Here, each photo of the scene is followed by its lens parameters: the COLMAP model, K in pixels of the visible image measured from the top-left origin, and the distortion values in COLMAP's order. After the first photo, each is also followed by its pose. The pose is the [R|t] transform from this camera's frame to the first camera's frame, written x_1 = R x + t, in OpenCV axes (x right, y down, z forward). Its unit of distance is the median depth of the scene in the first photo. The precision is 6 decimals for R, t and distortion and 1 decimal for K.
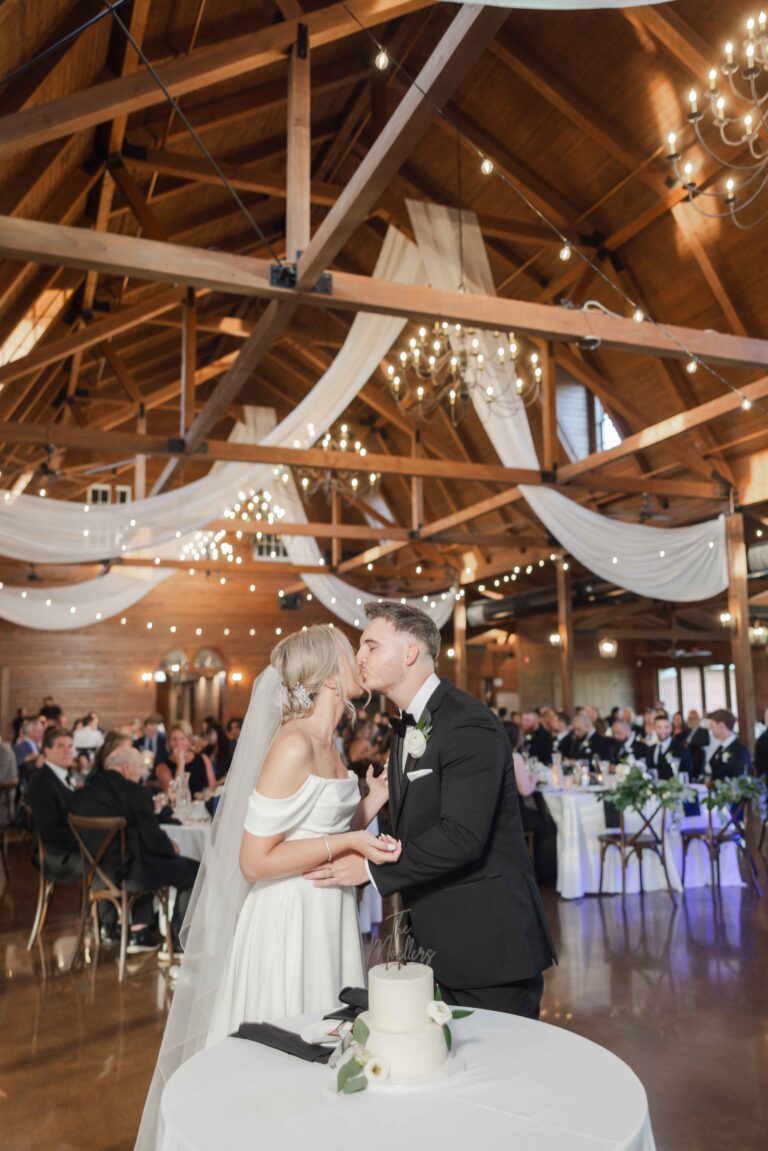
lens RADIAL K [[960.3, 0, 384.0], [0, 960.3, 575.5], [0, 0, 1]] dist [0.004690, -0.001975]
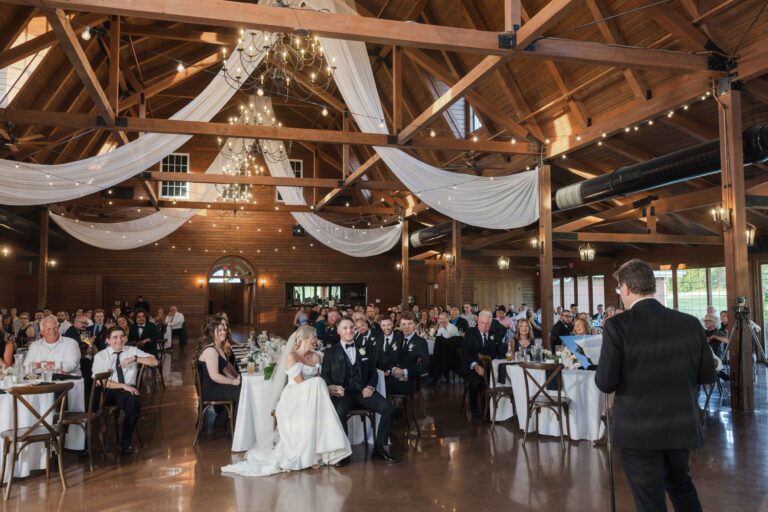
lens RADIAL K [[640.8, 0, 384.0], [0, 640.8, 256.0], [0, 0, 1]] dist [0.004690, -0.001975]
pose [[0.994777, 0.001248, -0.102068, 0.235713], [0.005731, 0.997665, 0.068051, 0.000934], [0.101914, -0.068280, 0.992447, 0.070032]]
